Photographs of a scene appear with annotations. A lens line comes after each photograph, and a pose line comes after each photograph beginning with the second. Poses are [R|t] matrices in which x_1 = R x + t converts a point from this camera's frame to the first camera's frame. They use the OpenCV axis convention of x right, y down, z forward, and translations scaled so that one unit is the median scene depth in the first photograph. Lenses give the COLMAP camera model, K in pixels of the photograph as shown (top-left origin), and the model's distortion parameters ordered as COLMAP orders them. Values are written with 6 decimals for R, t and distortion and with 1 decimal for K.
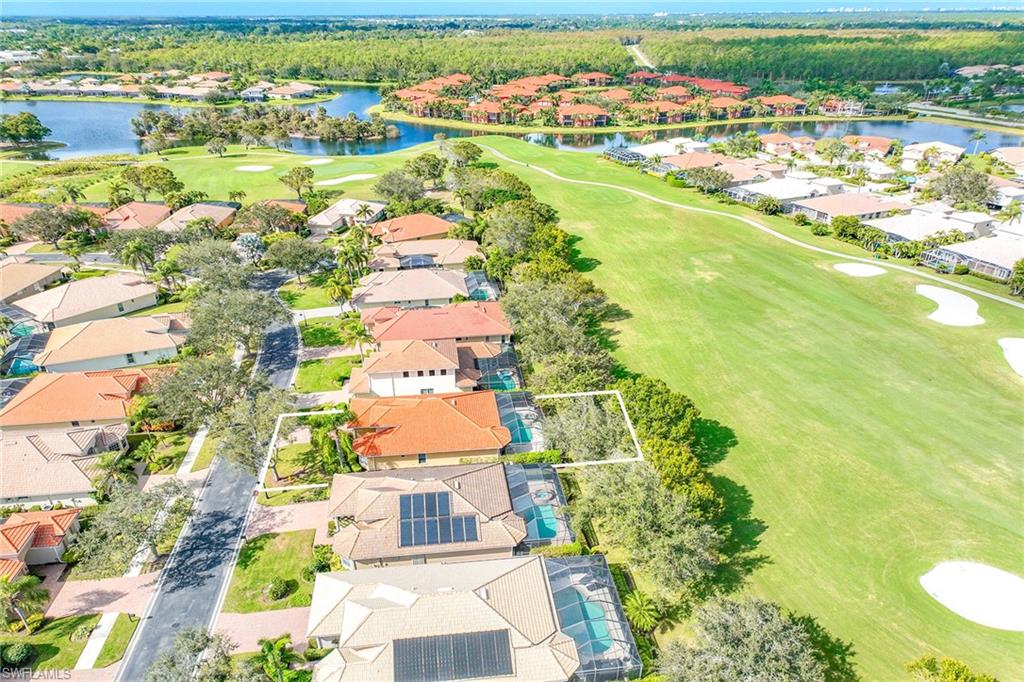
lens RADIAL K [[732.3, 0, 516.1], [0, 732.3, 335.4], [0, 0, 1]] dist [-0.003814, 0.025925]
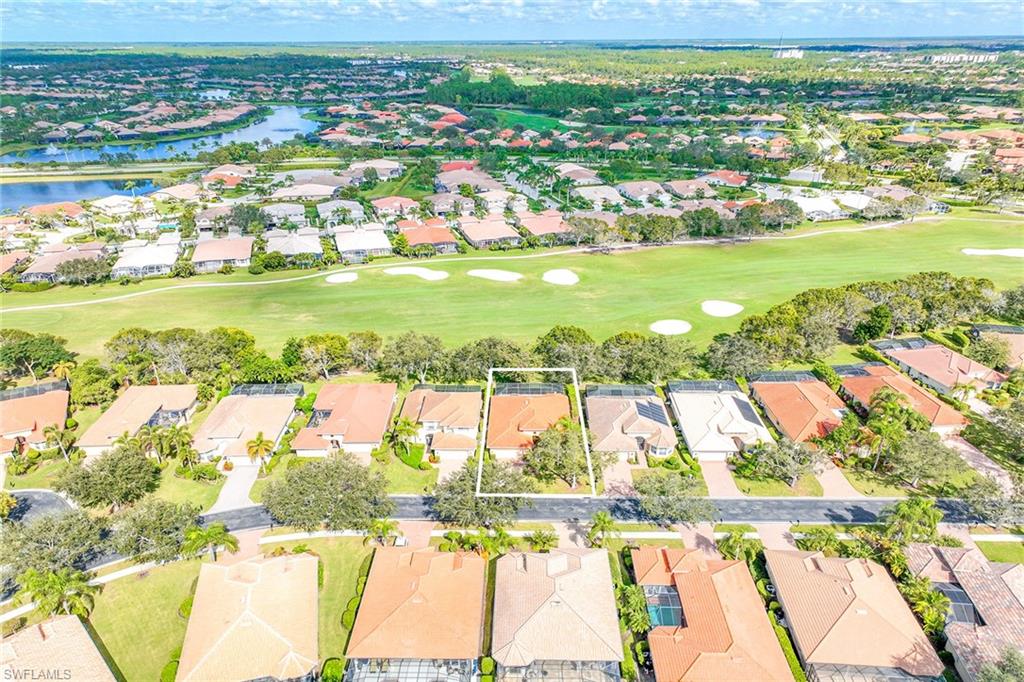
lens RADIAL K [[732.3, 0, 514.3], [0, 732.3, 345.1], [0, 0, 1]] dist [-0.003814, 0.025925]
pose [[0.141964, -0.378765, 0.914540, -0.798337], [0.405198, 0.865182, 0.295424, -0.253977], [-0.903140, 0.328630, 0.276299, 0.351715]]
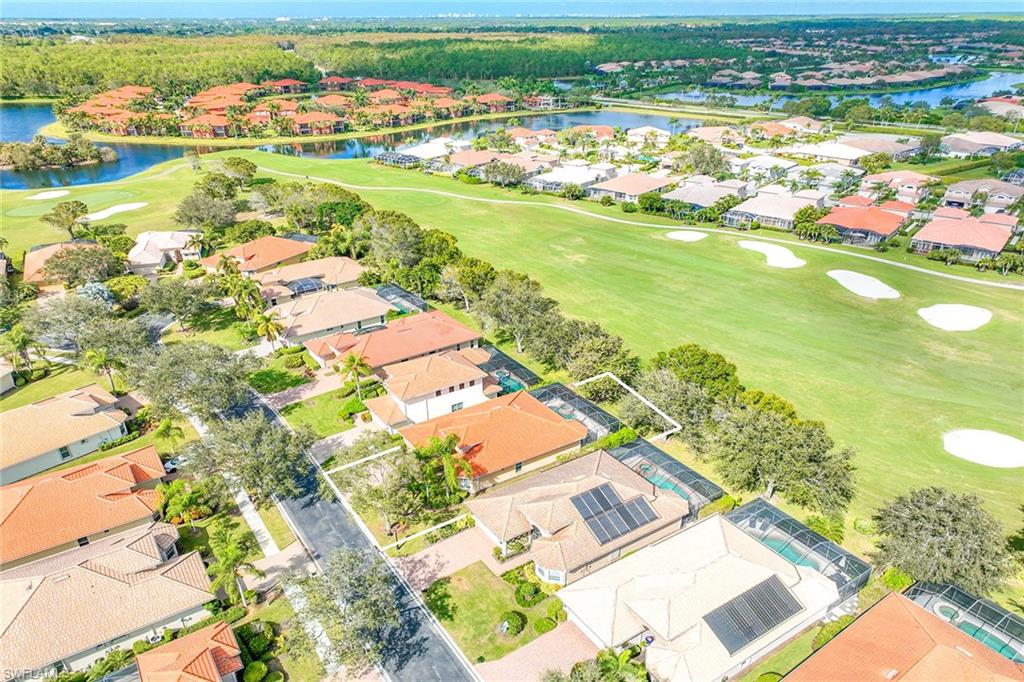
lens RADIAL K [[732.3, 0, 509.6], [0, 732.3, 341.3], [0, 0, 1]] dist [-0.003814, 0.025925]
pose [[0.895442, -0.181726, 0.406397, -0.283461], [0.181199, 0.982627, 0.040147, -0.022124], [-0.406632, 0.037690, 0.912814, 0.055362]]
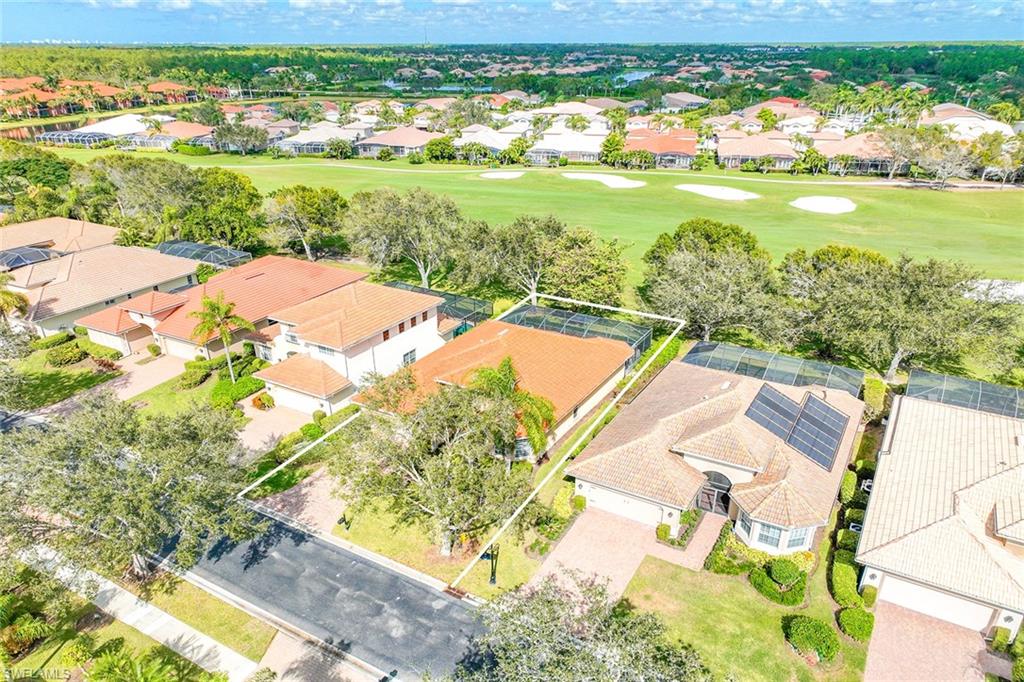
lens RADIAL K [[732.3, 0, 508.4], [0, 732.3, 350.2], [0, 0, 1]] dist [-0.003814, 0.025925]
pose [[0.613090, -0.305023, 0.728753, -0.331750], [0.320872, 0.939087, 0.123115, 0.015249], [-0.721916, 0.158356, 0.673618, 0.344653]]
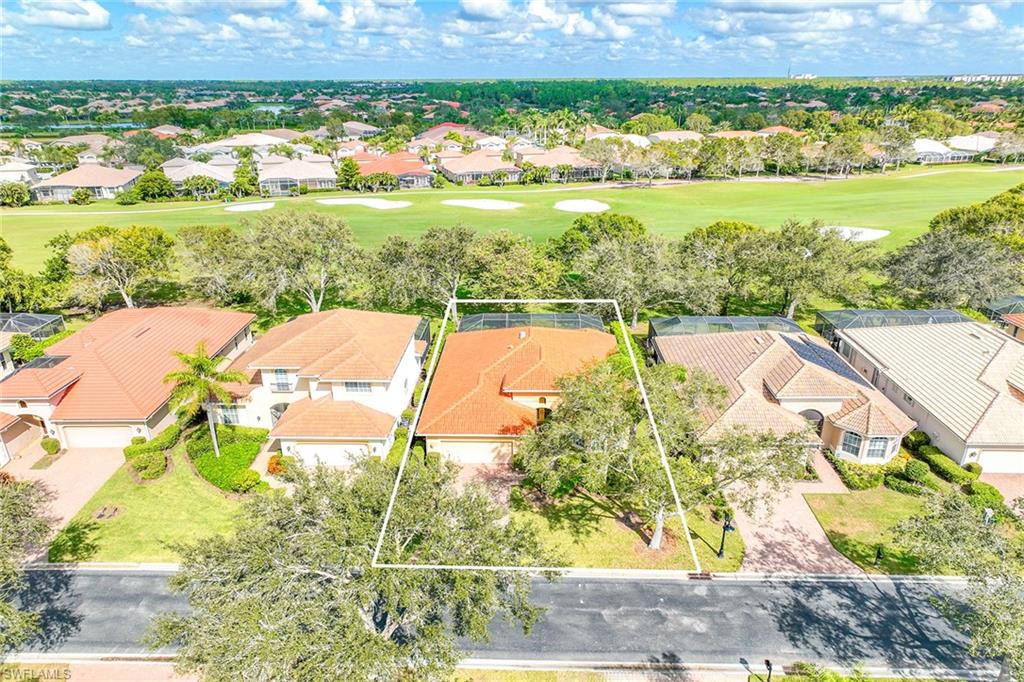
lens RADIAL K [[732.3, 0, 513.2], [0, 732.3, 349.3], [0, 0, 1]] dist [-0.003814, 0.025925]
pose [[0.153224, -0.341681, 0.927241, -0.393763], [0.405040, 0.877595, 0.256455, -0.034628], [-0.901368, 0.336275, 0.272863, 0.499129]]
